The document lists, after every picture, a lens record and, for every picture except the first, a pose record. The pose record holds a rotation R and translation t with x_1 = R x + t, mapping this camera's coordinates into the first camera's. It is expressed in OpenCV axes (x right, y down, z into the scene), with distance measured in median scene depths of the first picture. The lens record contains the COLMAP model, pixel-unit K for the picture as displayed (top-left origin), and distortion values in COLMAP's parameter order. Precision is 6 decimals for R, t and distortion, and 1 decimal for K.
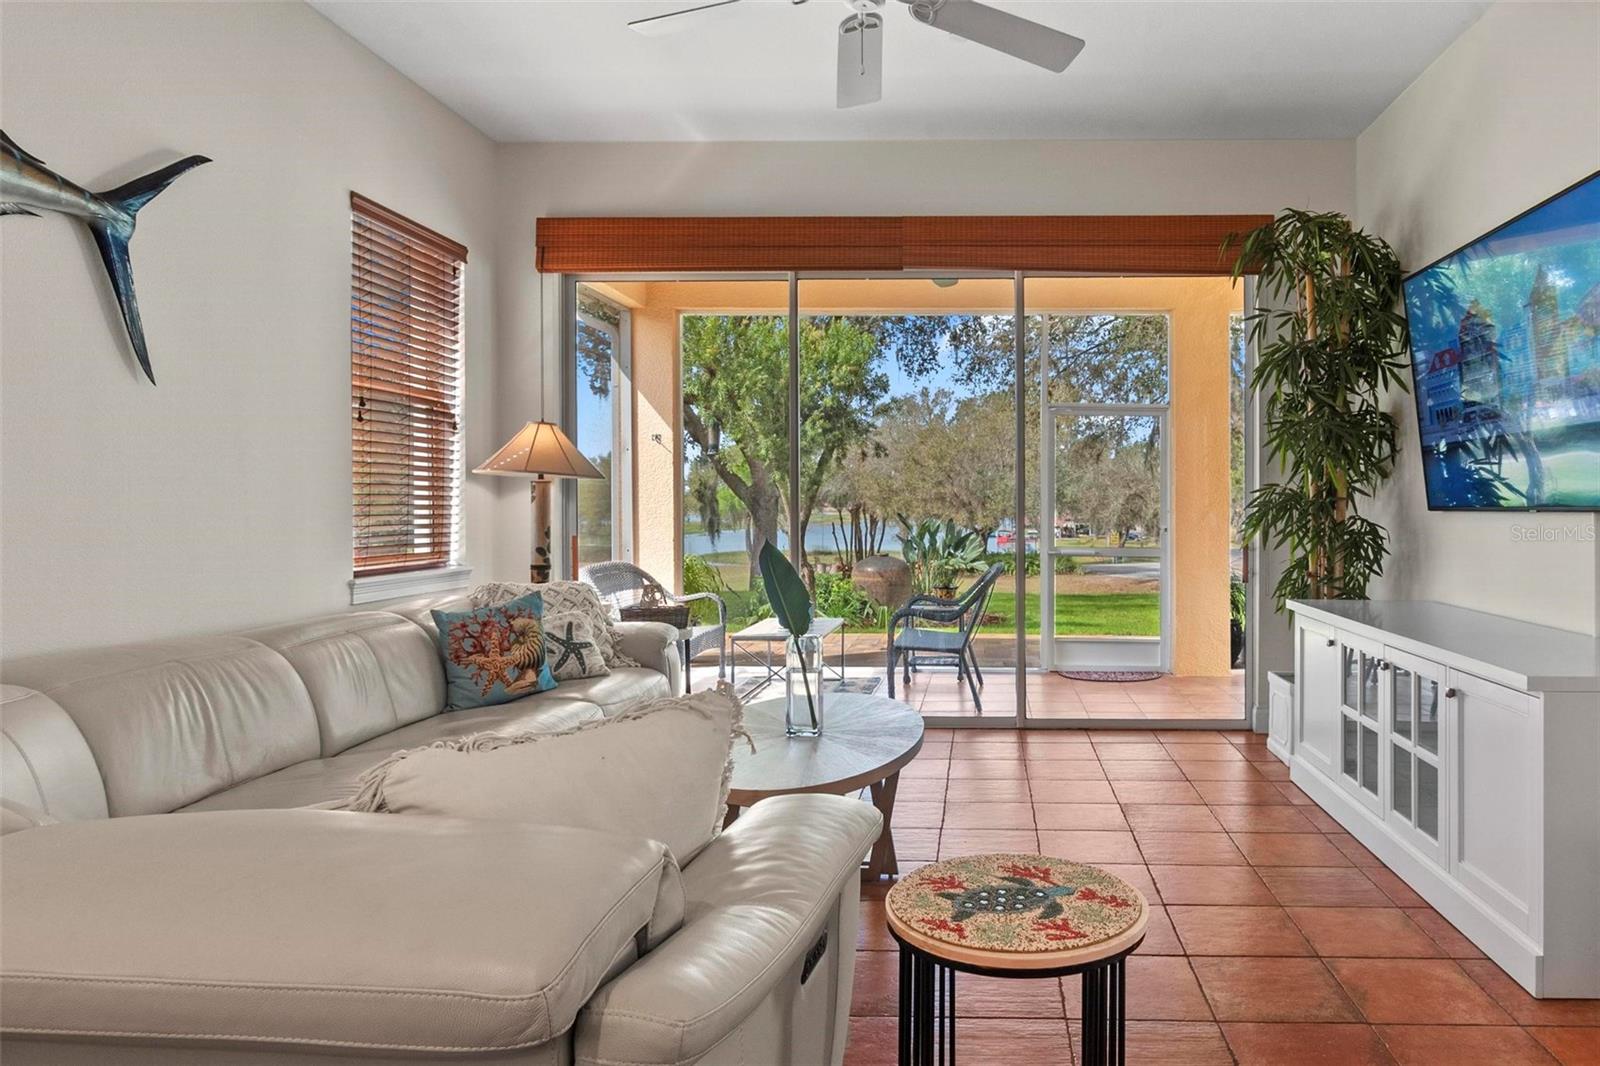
lens RADIAL K [[1013.9, 0, 952.1], [0, 1013.9, 506.8], [0, 0, 1]] dist [0.000811, -0.004451]
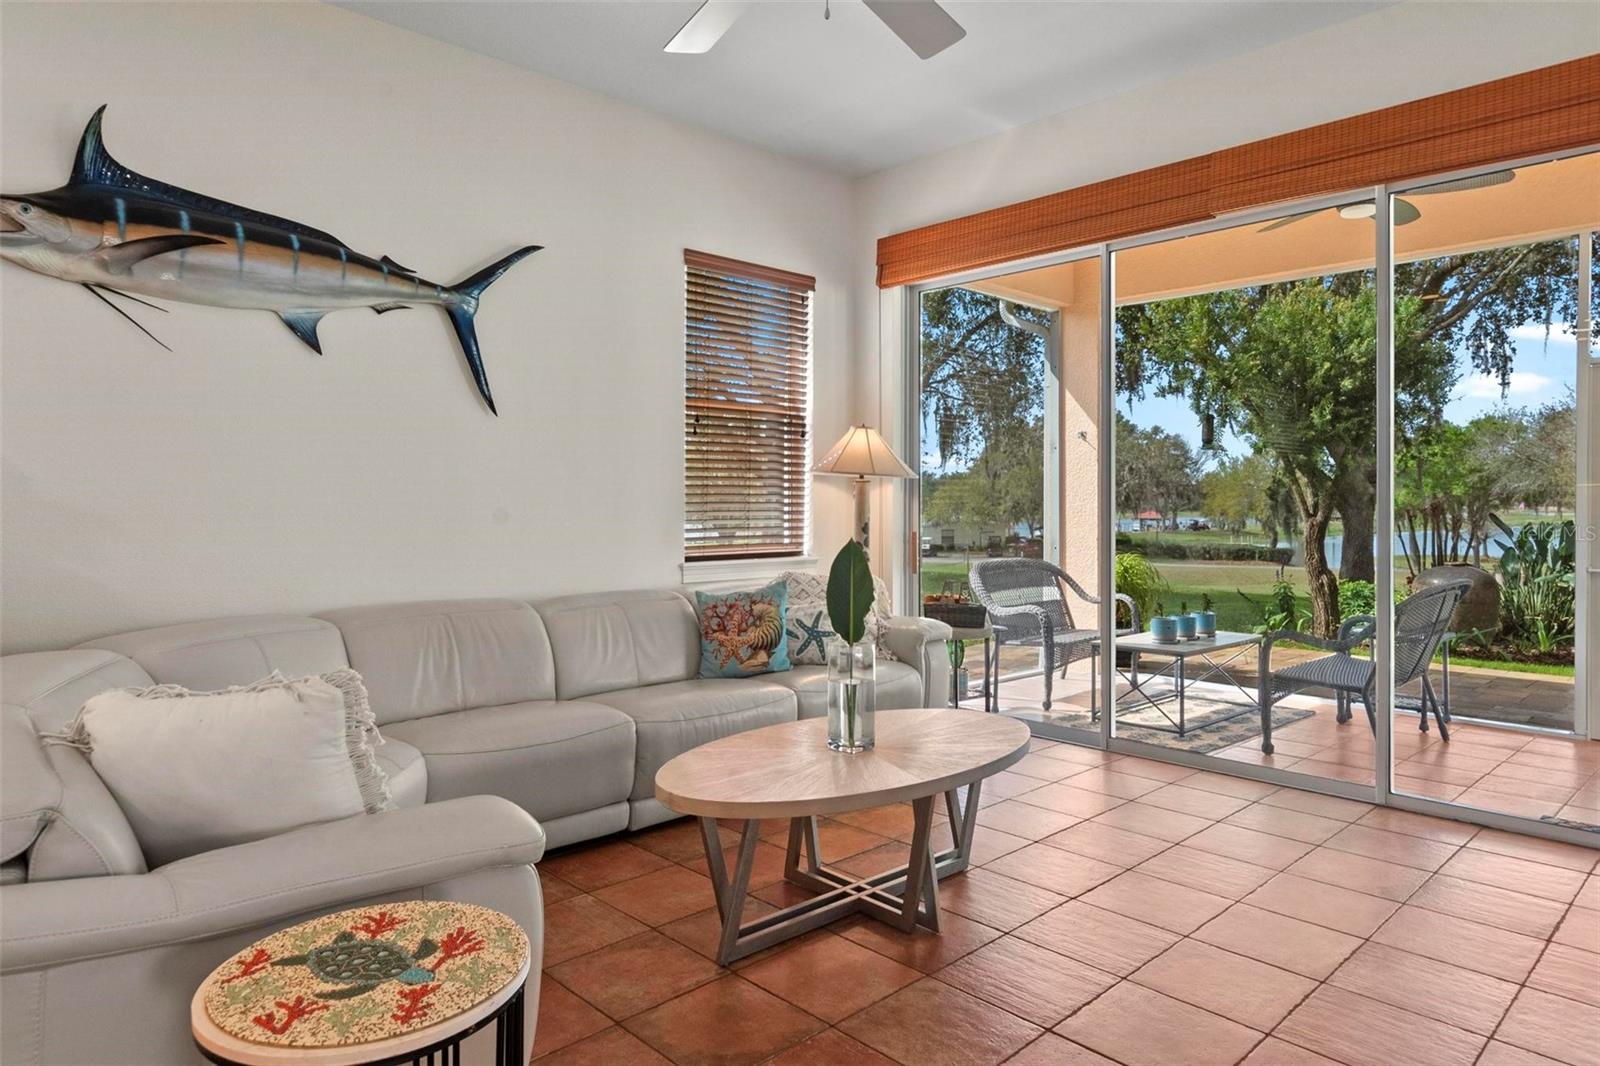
lens RADIAL K [[967.4, 0, 798.7], [0, 967.4, 508.1], [0, 0, 1]] dist [0.002047, -0.002459]
pose [[0.712675, 0.003675, -0.701485, 0.352613], [-0.001736, 0.999992, 0.003476, 0.000564], [0.701492, -0.001260, 0.712676, 0.270223]]
